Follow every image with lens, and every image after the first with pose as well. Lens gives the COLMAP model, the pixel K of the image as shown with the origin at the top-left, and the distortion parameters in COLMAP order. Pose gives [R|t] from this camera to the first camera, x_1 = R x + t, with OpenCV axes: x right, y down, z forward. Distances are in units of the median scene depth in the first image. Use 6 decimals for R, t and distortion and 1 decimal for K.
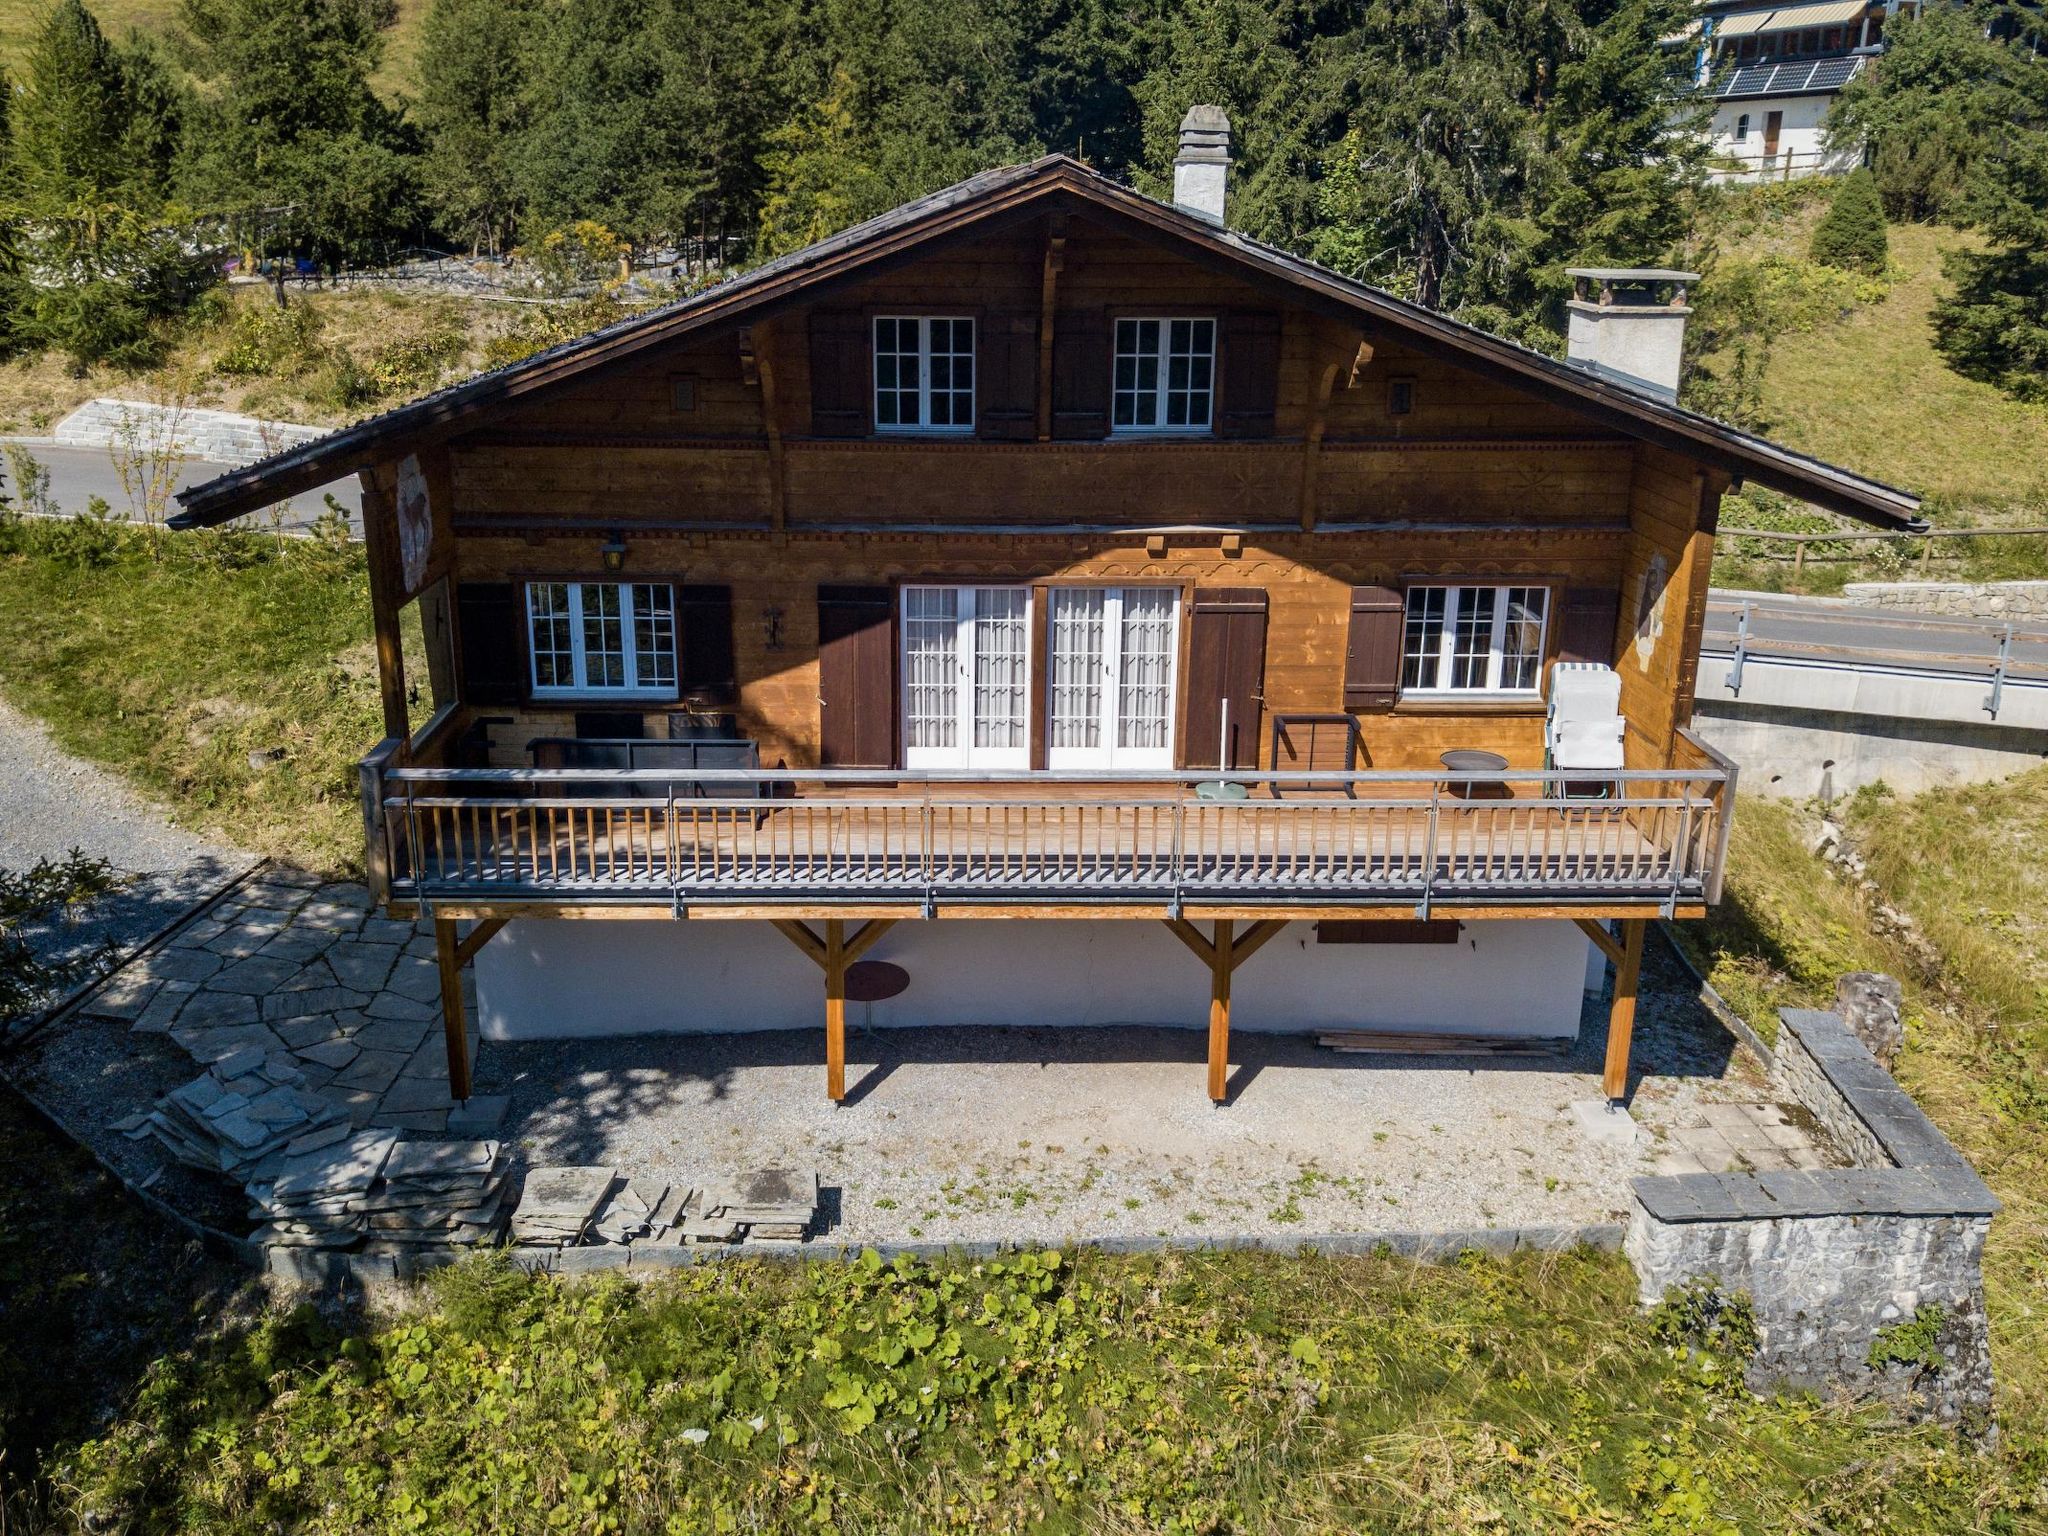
lens RADIAL K [[1719.1, 0, 1019.6], [0, 1719.1, 761.6], [0, 0, 1]] dist [0.008807, 0.008233]
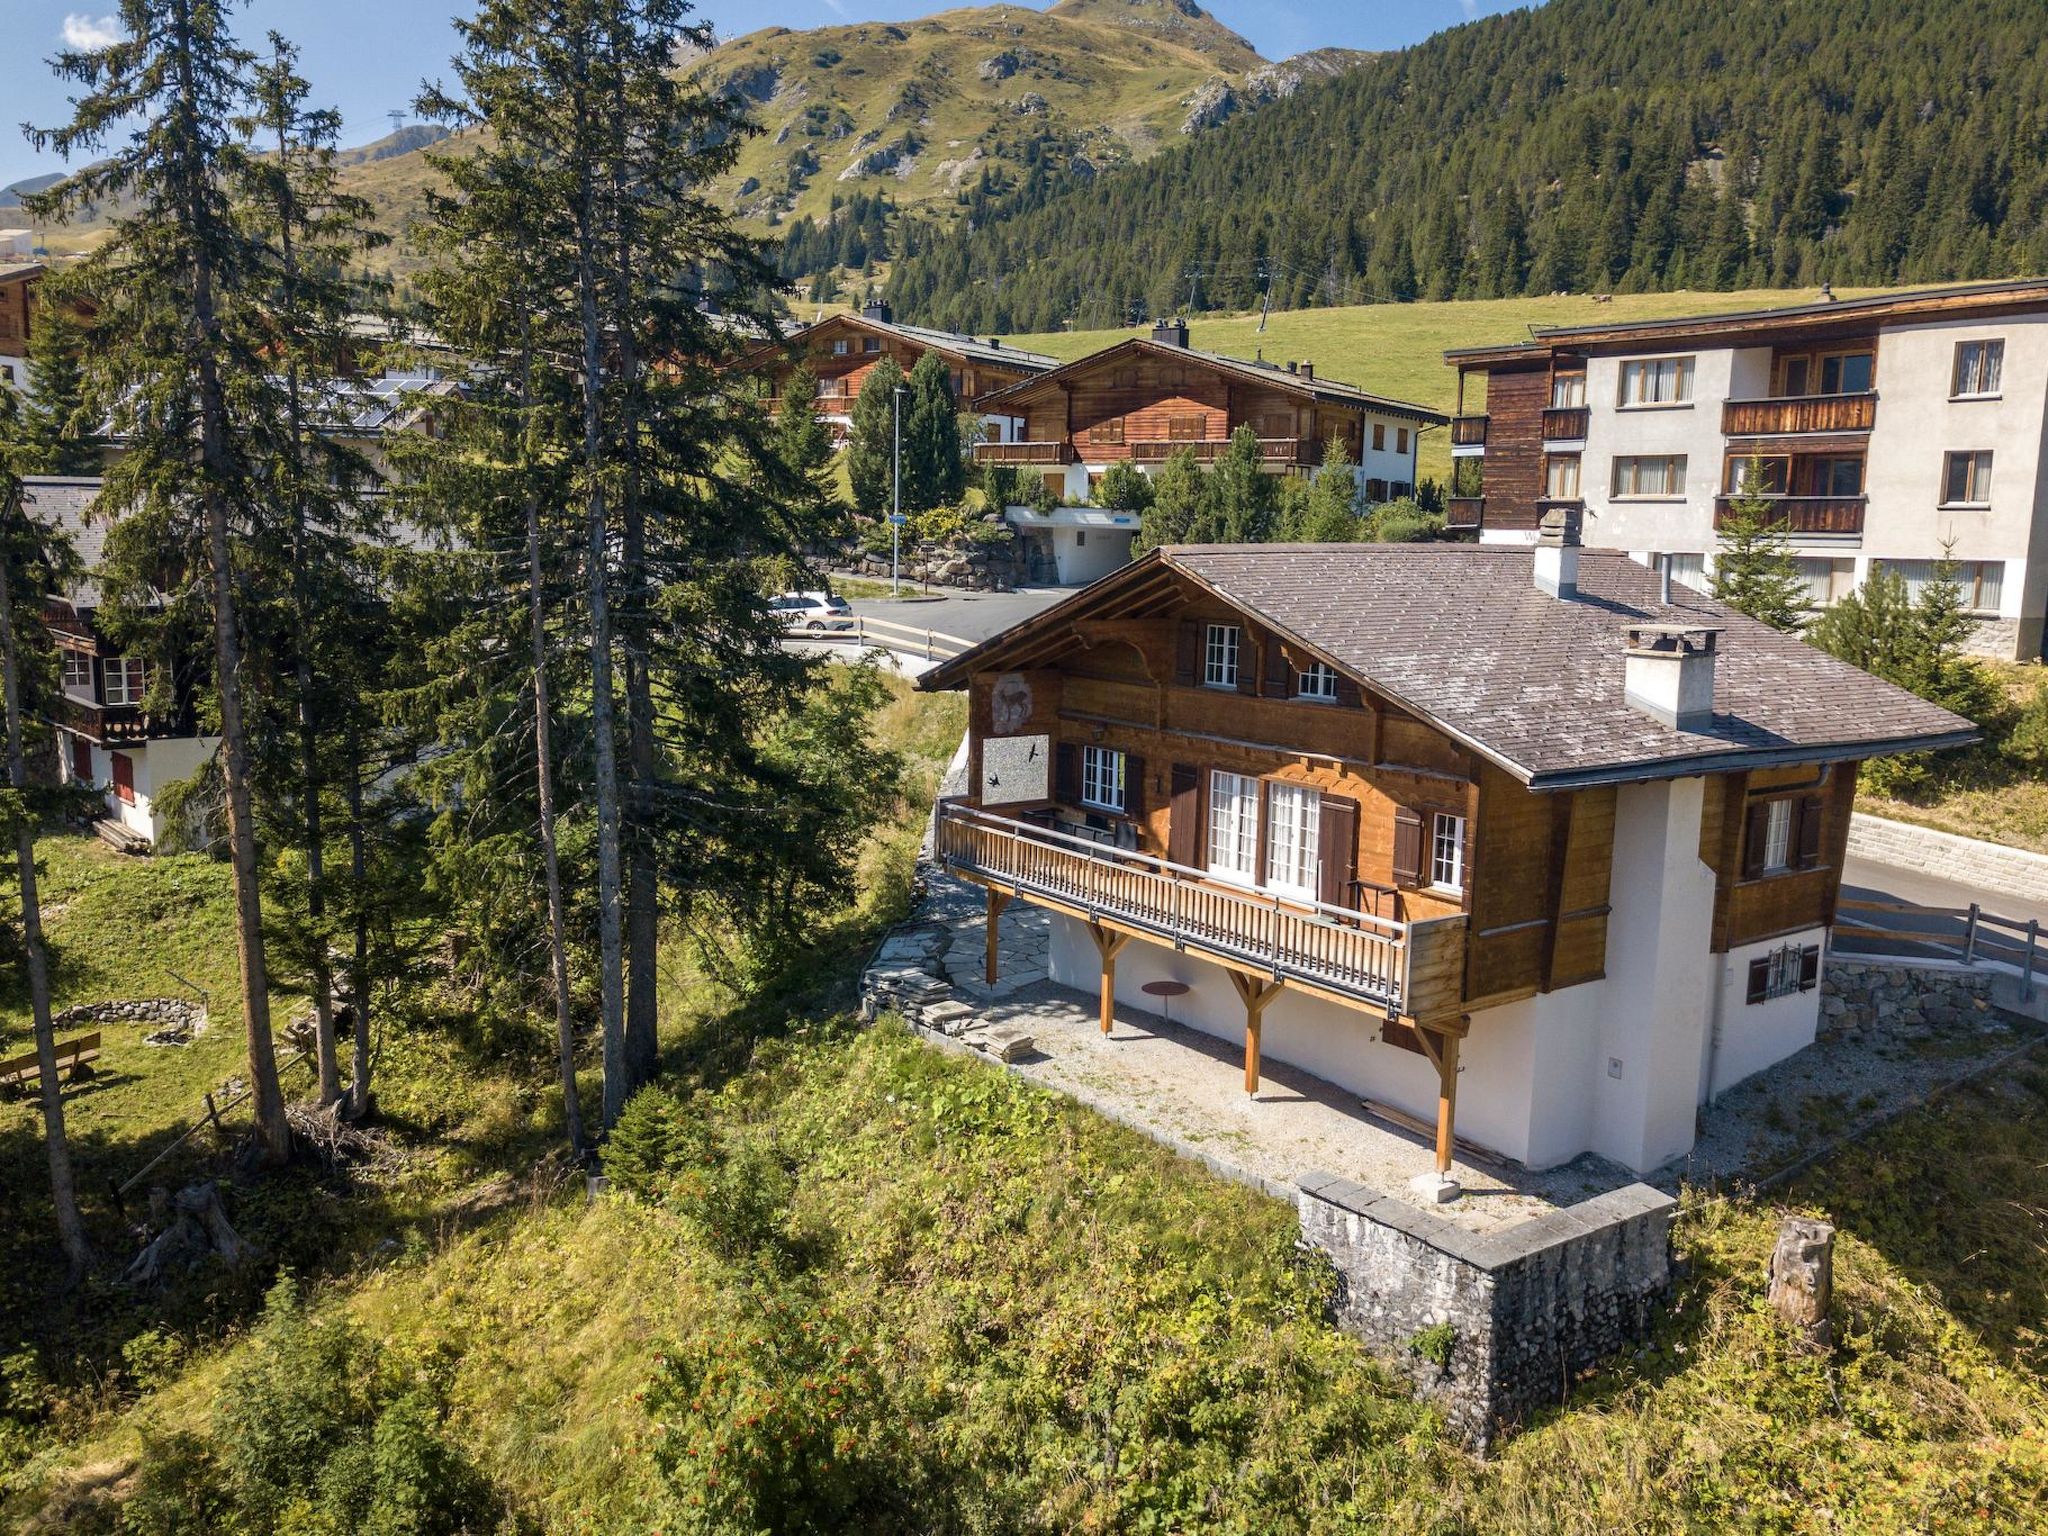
lens RADIAL K [[1573.3, 0, 1020.3], [0, 1573.3, 772.4], [0, 0, 1]] dist [0.003502, -0.000752]
pose [[0.584554, 0.129016, -0.801031, 1.123142], [-0.268023, 0.962558, -0.040559, 0.020191], [0.765807, 0.238404, 0.597247, -0.135656]]
